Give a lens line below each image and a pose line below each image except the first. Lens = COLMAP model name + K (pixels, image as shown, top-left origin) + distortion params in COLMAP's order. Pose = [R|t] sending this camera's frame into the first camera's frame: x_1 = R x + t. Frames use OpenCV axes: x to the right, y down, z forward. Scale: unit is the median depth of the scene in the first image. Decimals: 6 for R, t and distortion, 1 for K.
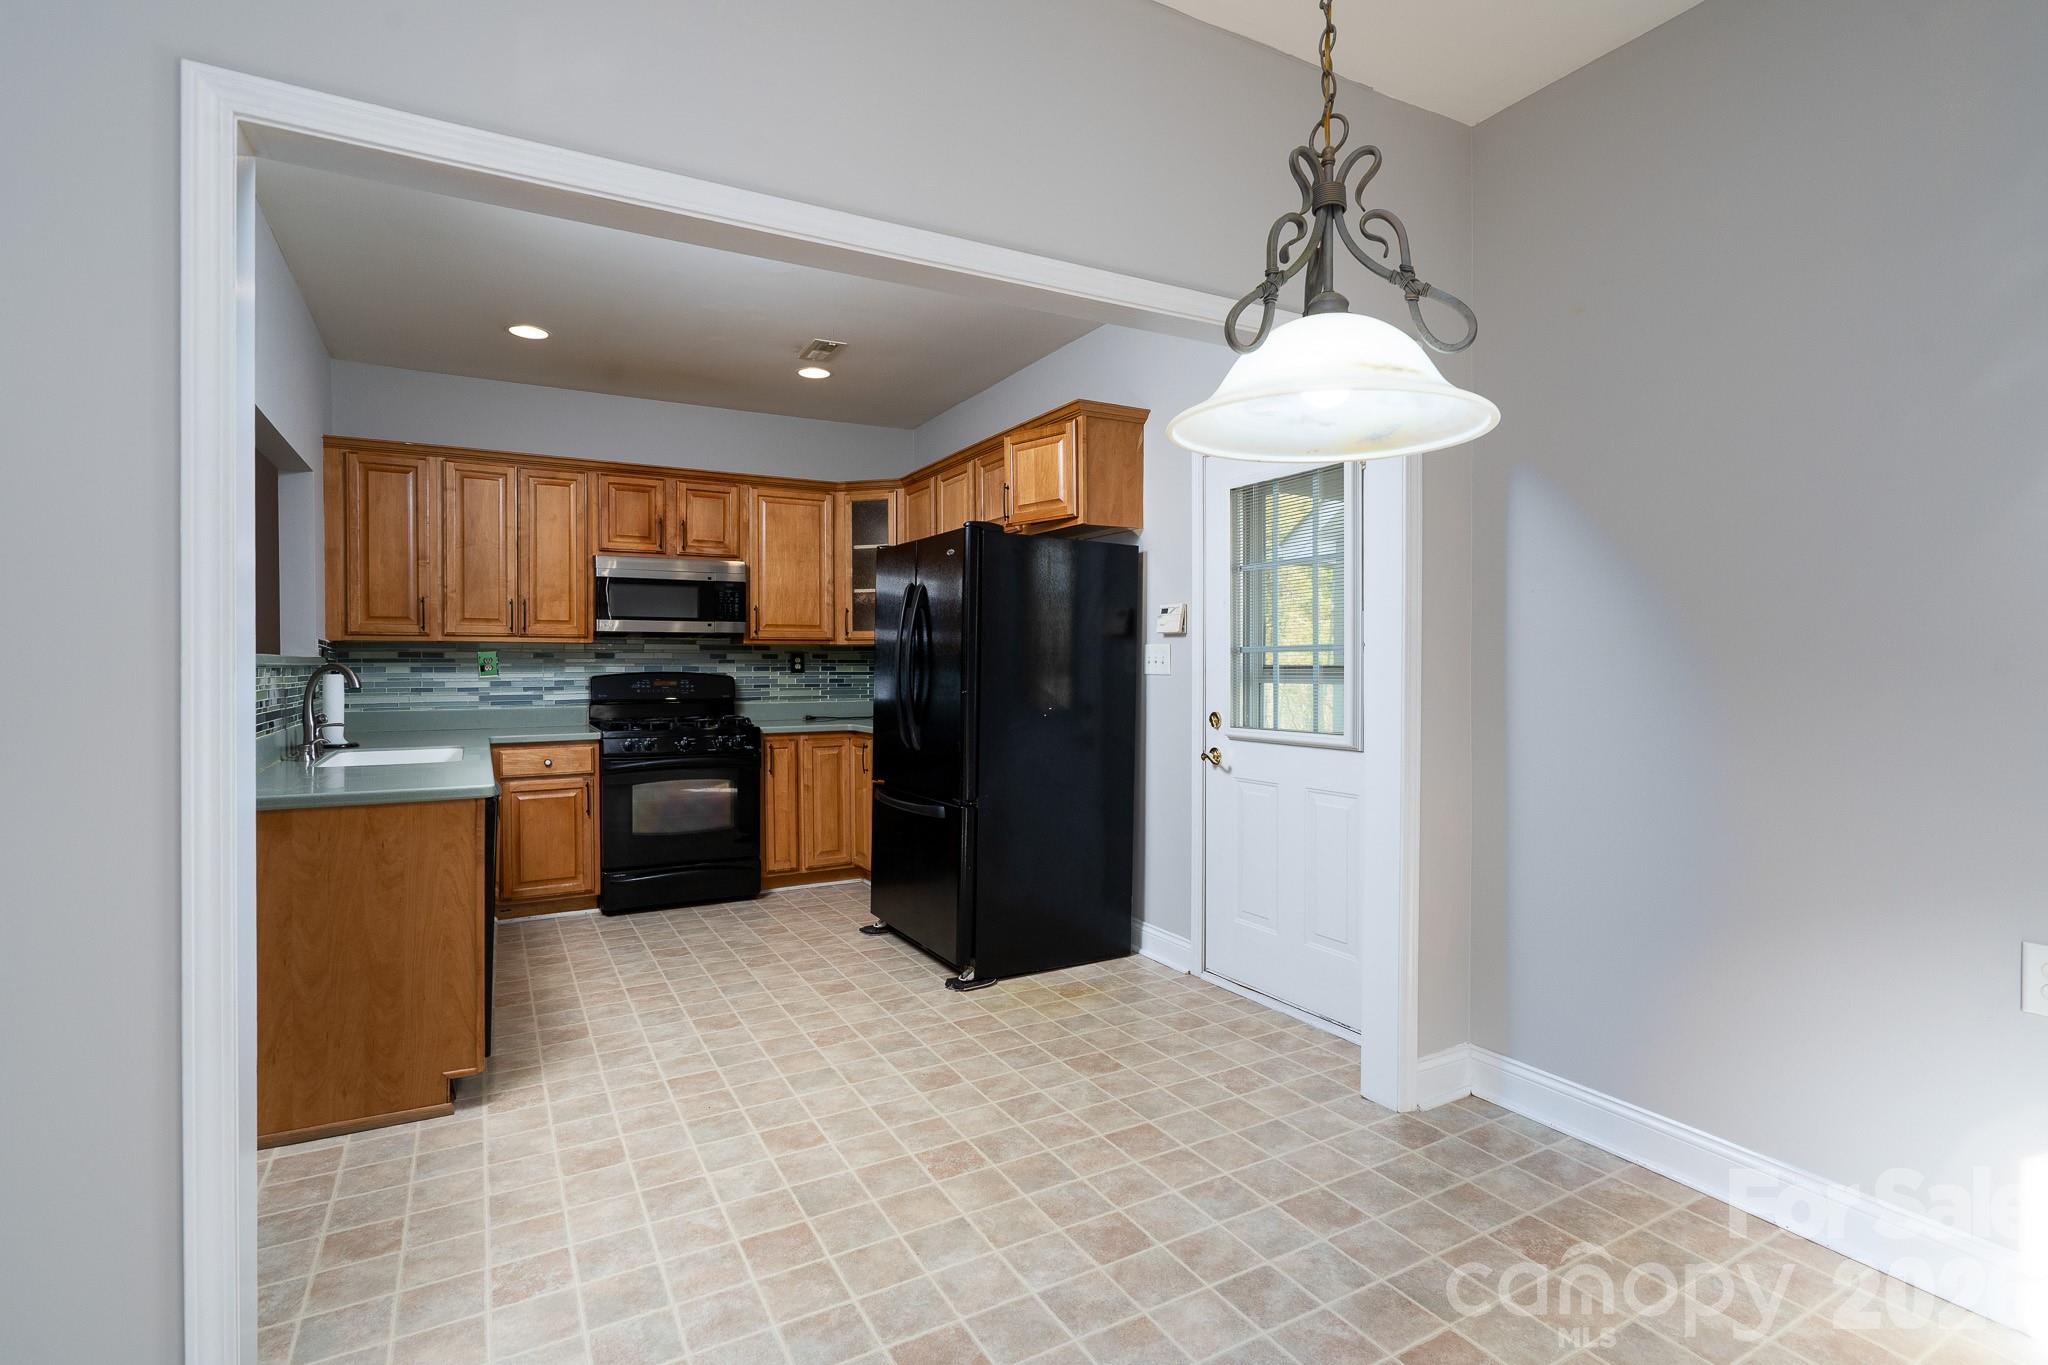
lens RADIAL K [[980.1, 0, 1095.4], [0, 980.1, 666.7], [0, 0, 1]] dist [0.000633, 0.000634]
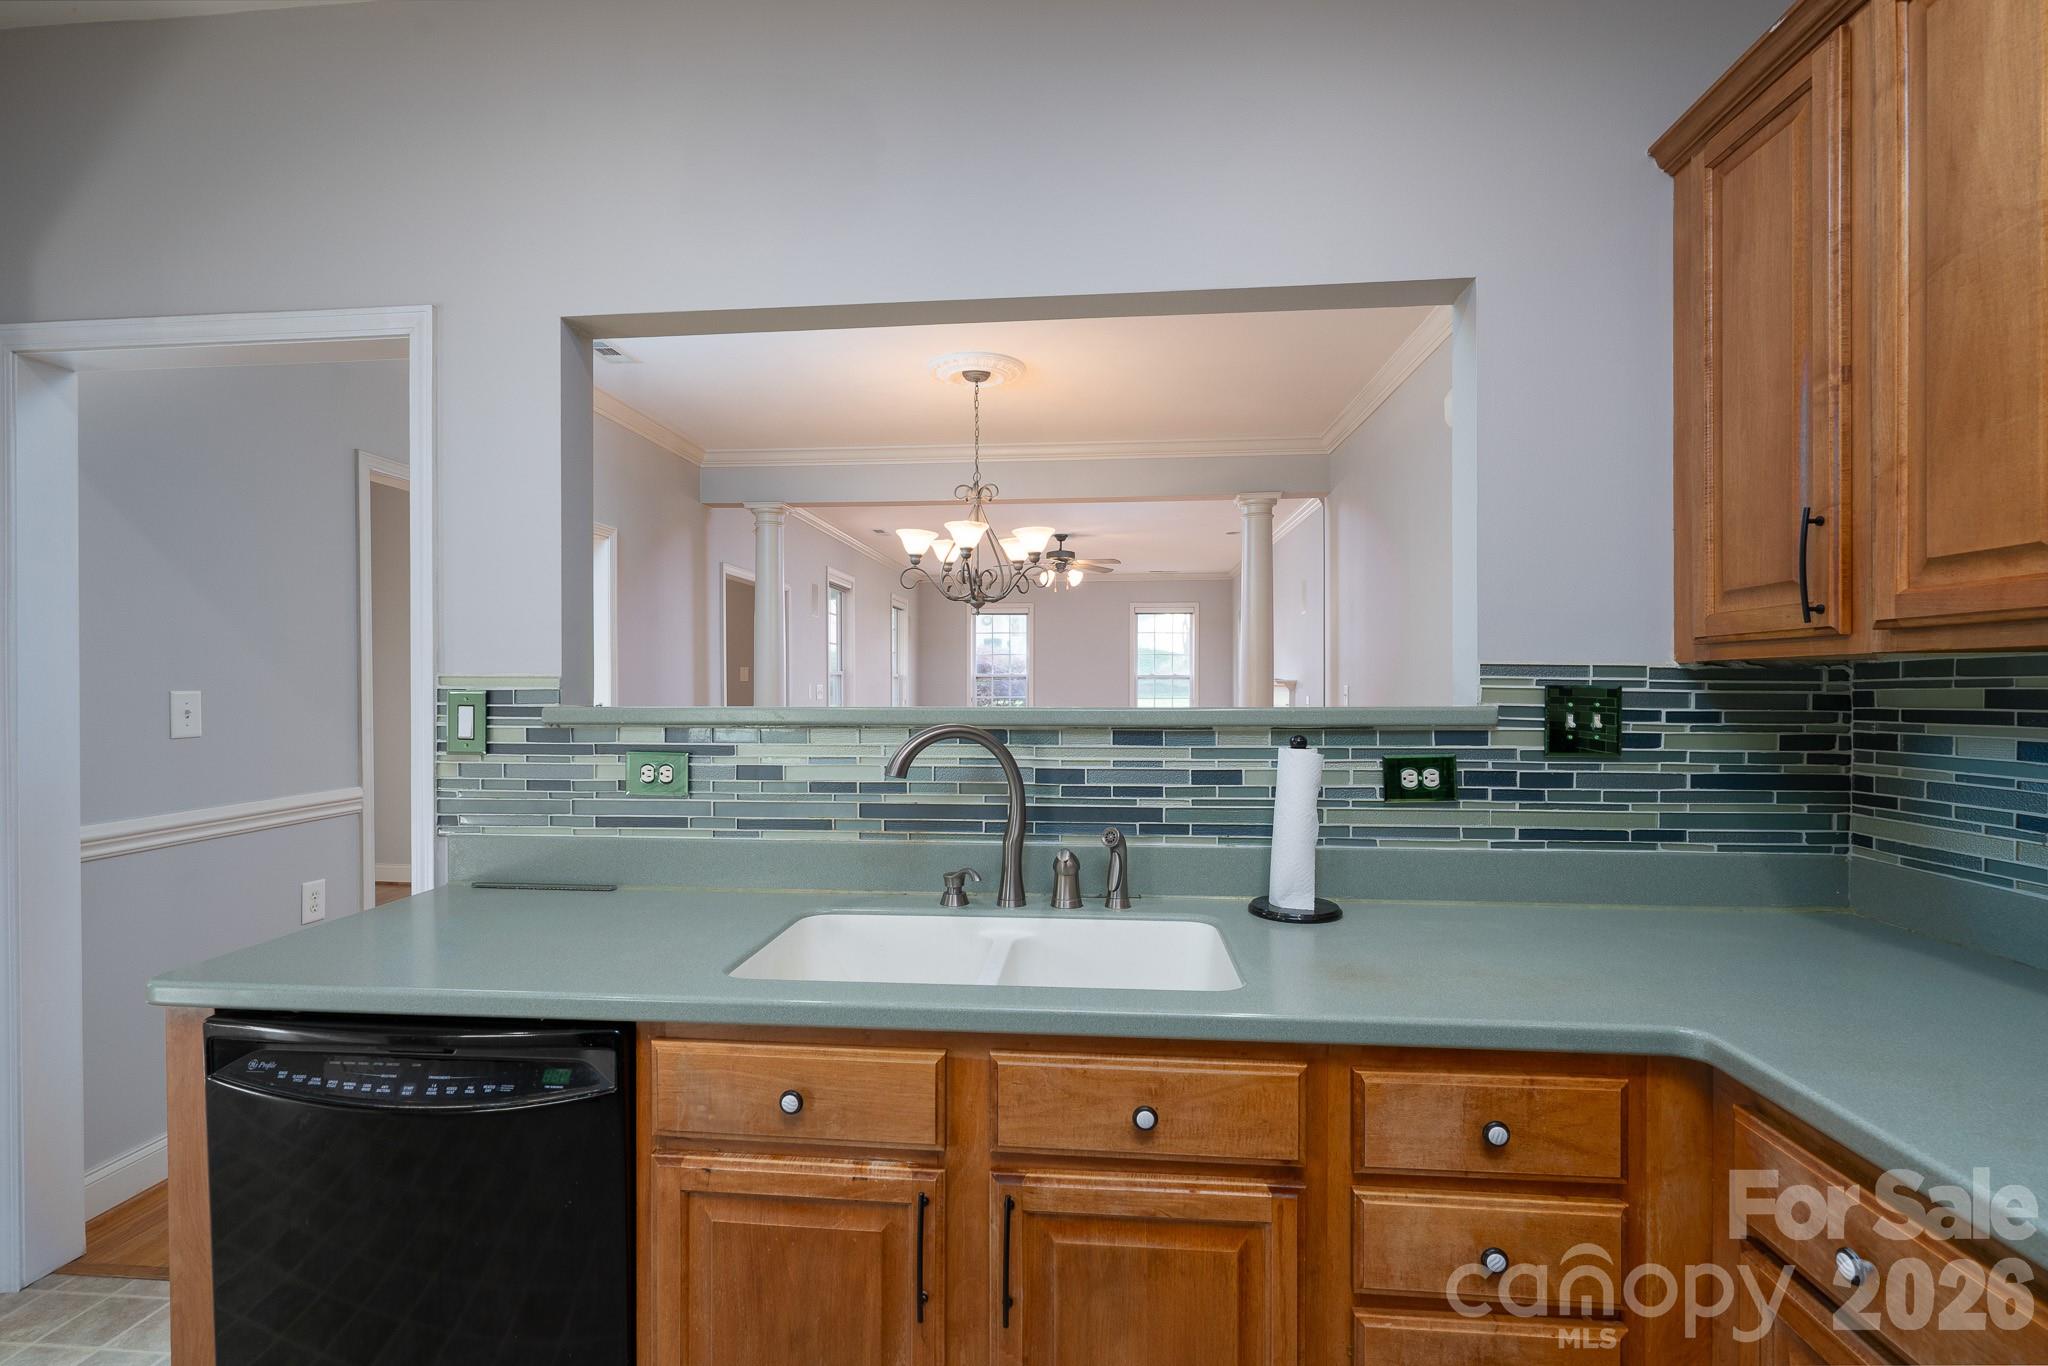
lens RADIAL K [[933.3, 0, 1027.6], [0, 933.3, 691.7], [0, 0, 1]] dist [-0.001232, 0.000319]
pose [[-0.600951, 0.009281, -0.799232, -0.287788], [0.002034, 0.999947, 0.010082, -0.017058], [0.799283, 0.004433, -0.600938, 0.894117]]
